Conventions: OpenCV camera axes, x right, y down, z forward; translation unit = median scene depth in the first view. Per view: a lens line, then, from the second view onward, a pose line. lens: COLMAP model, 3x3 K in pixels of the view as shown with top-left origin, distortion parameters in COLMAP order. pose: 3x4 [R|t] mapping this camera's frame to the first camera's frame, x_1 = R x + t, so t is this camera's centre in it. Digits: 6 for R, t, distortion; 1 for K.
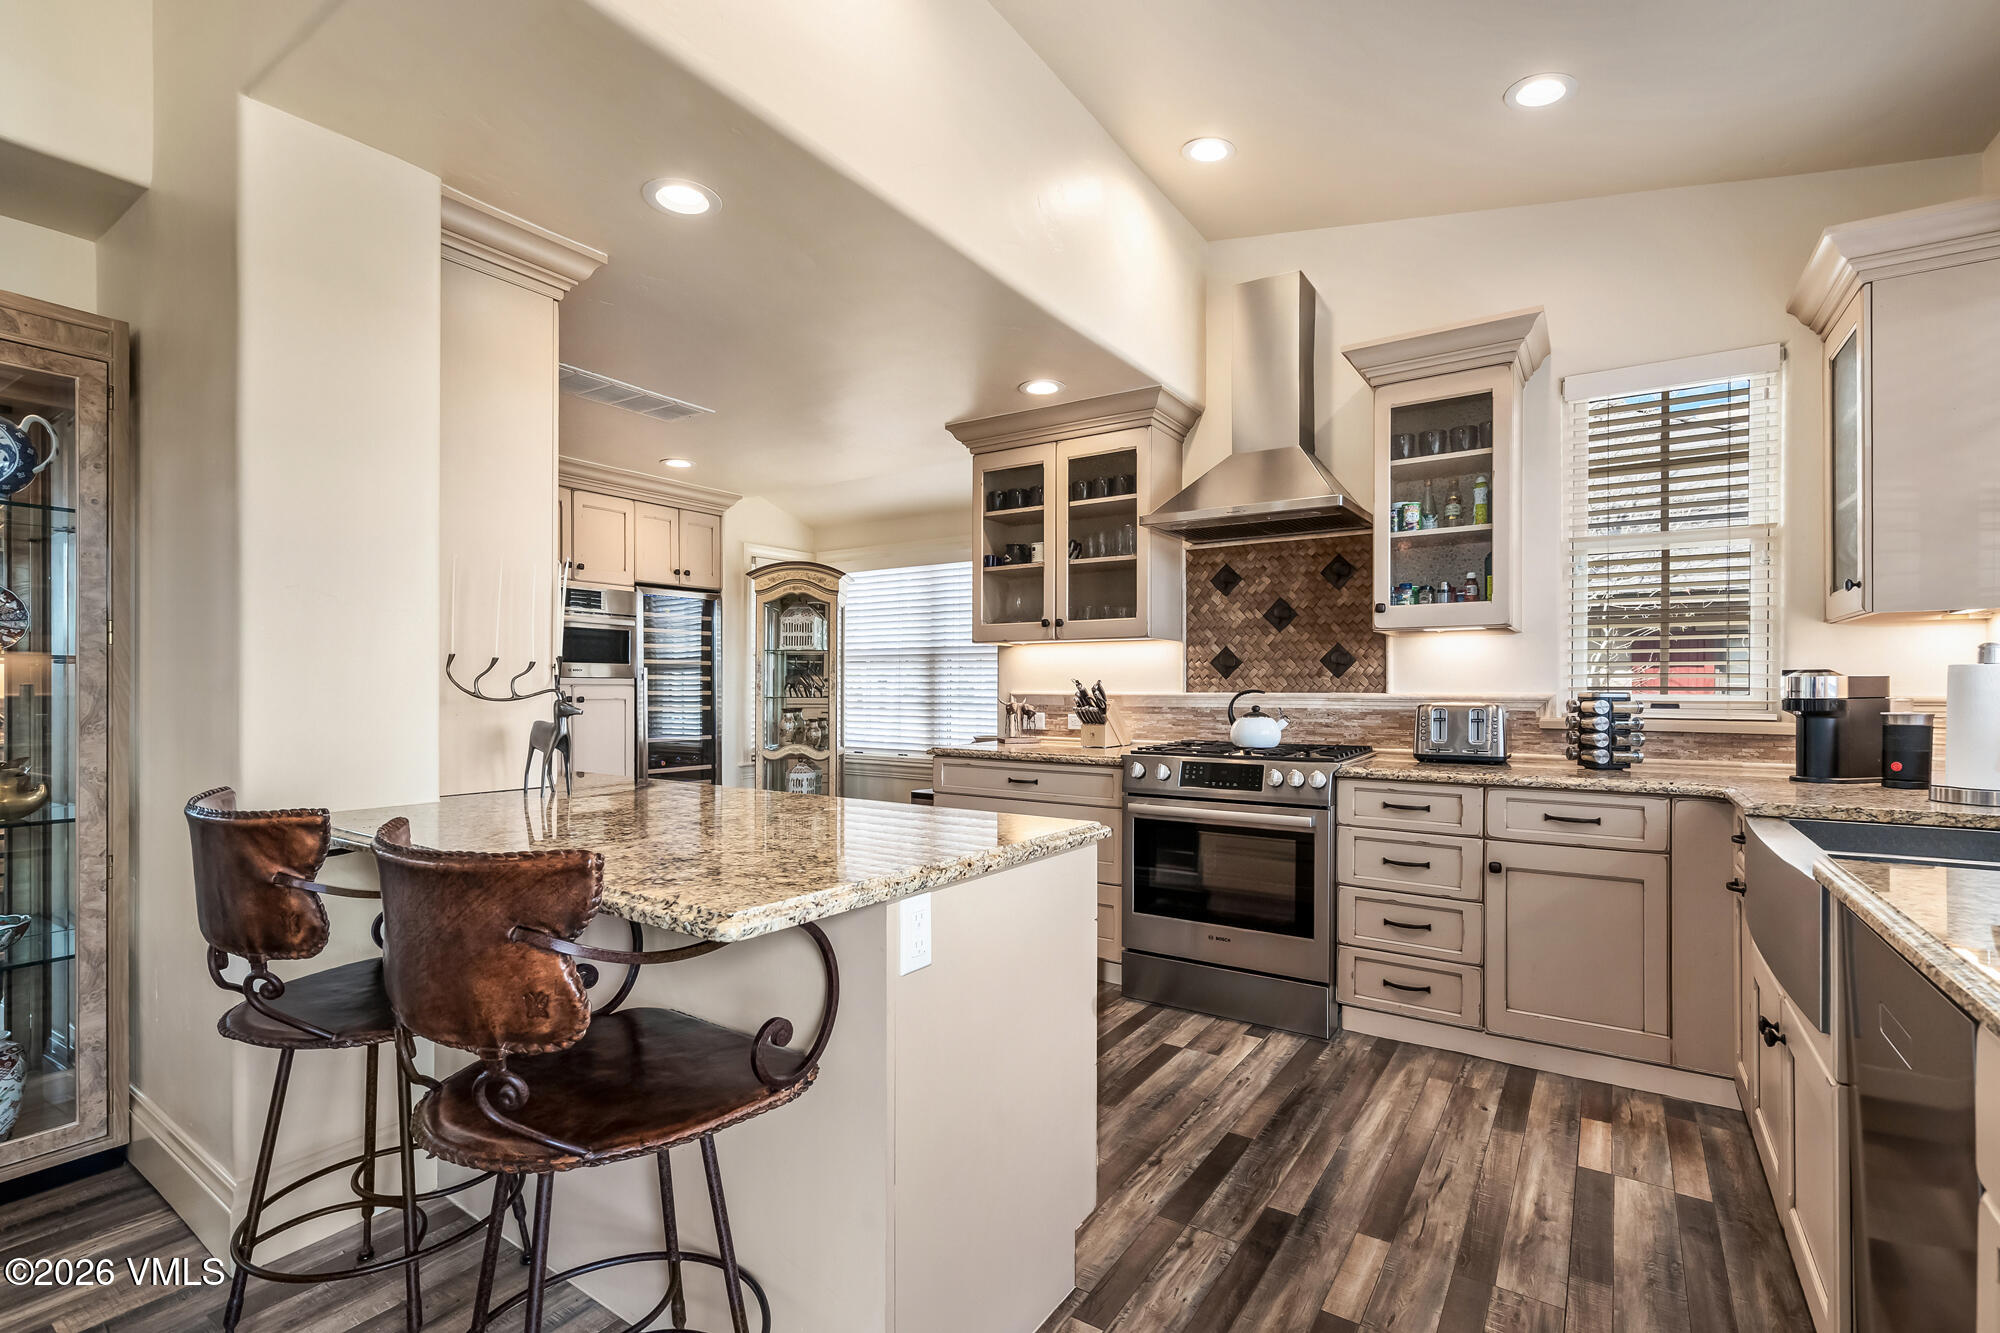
lens RADIAL K [[879.5, 0, 1000.4], [0, 879.5, 690.2], [0, 0, 1]] dist [-0.001617, -0.000272]
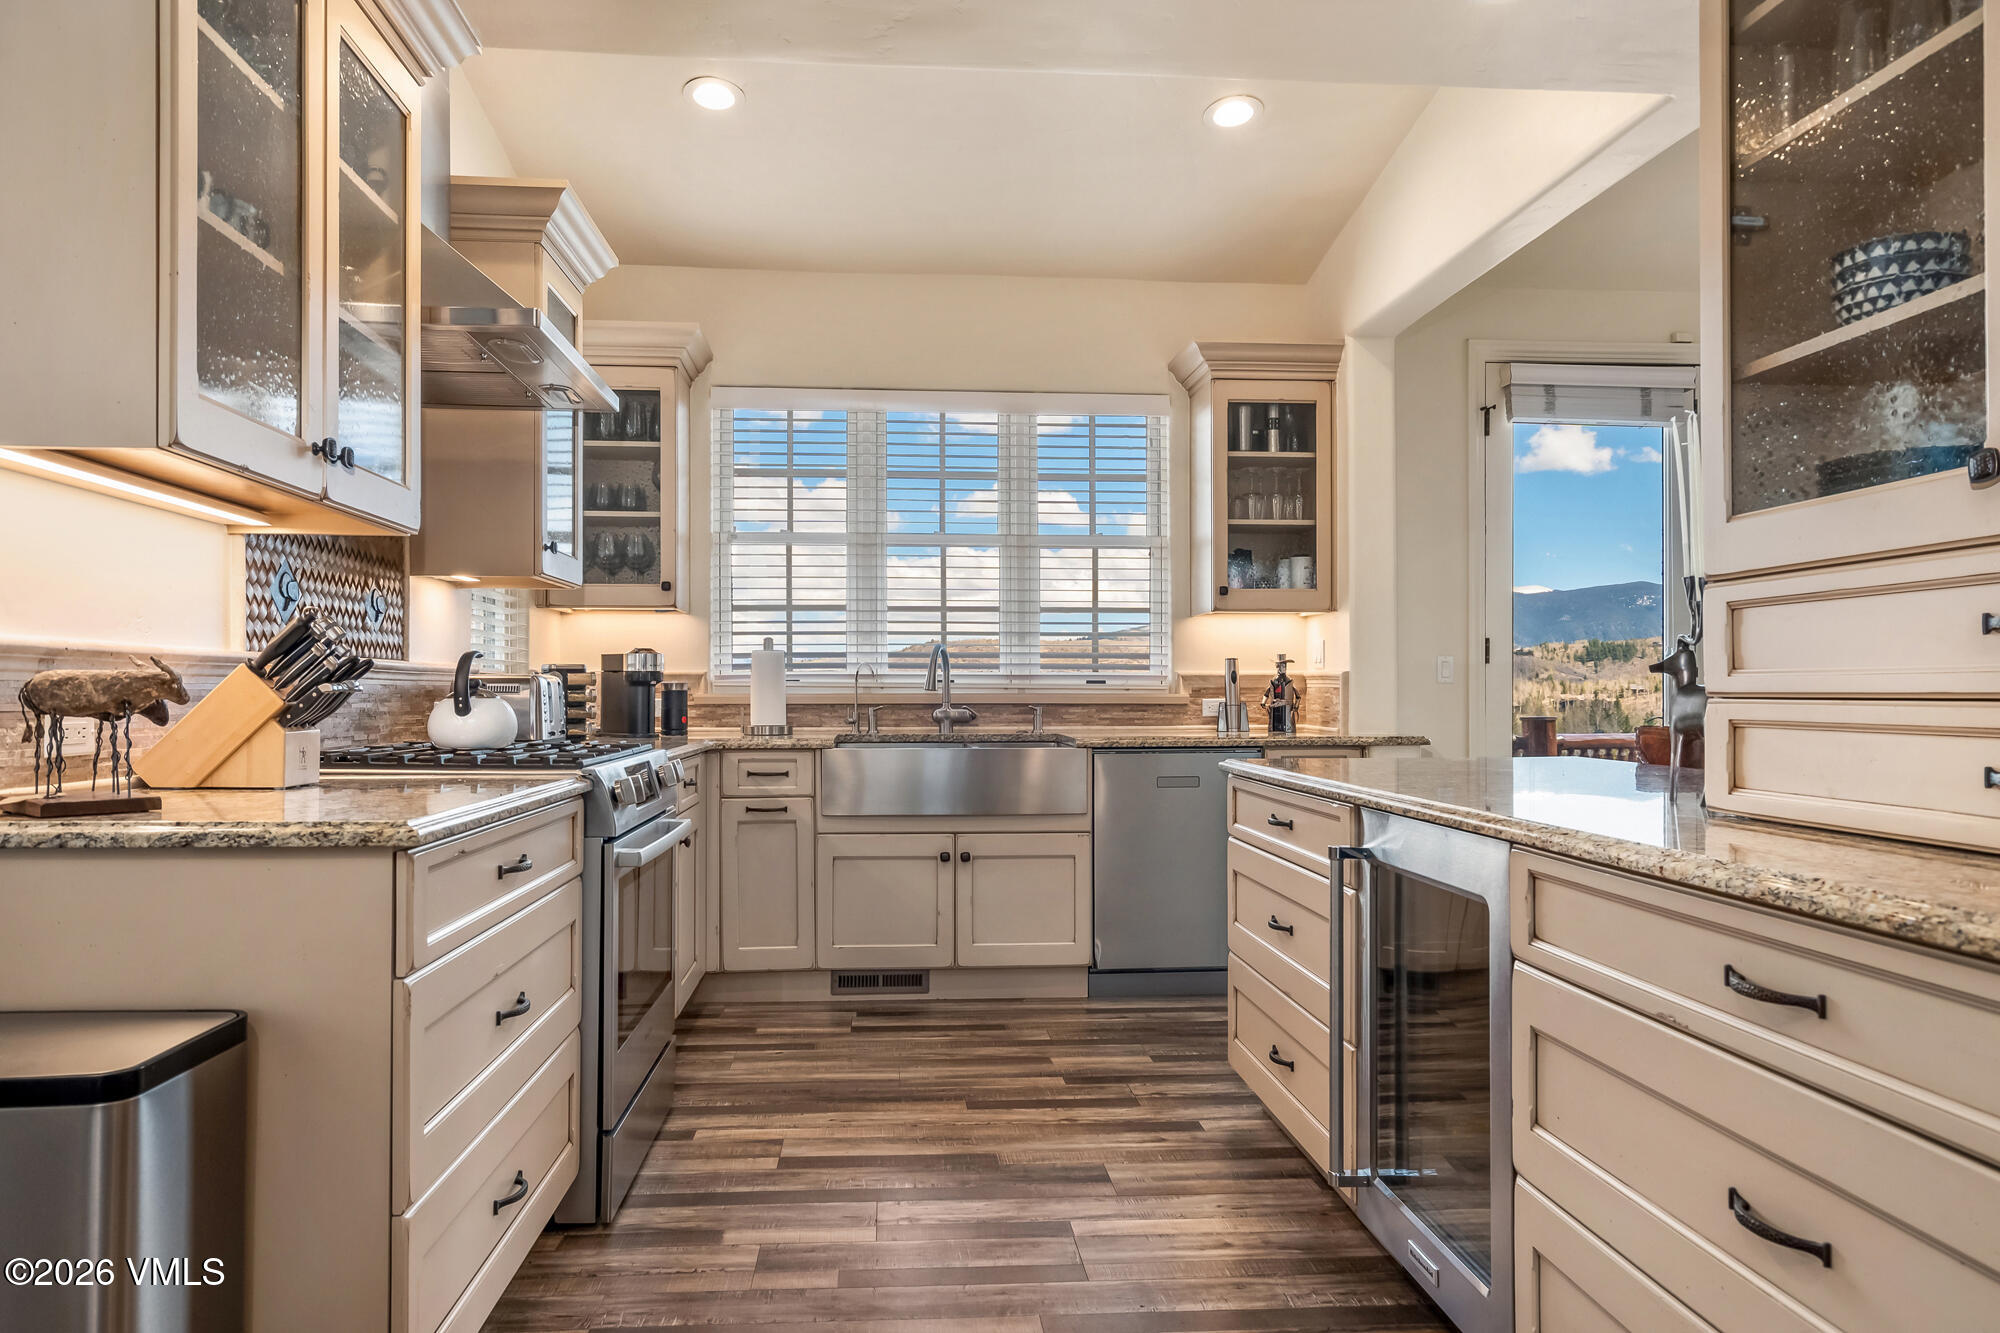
lens RADIAL K [[1205.7, 0, 1000.0], [0, 1205.7, 666.5], [0, 0, 1]] dist [0.023857, 0.000277]
pose [[-0.601096, 0.009056, 0.799125, -0.643071], [-0.005653, 0.999863, -0.015582, 0.021978], [-0.799157, -0.013884, -0.600962, 1.360690]]
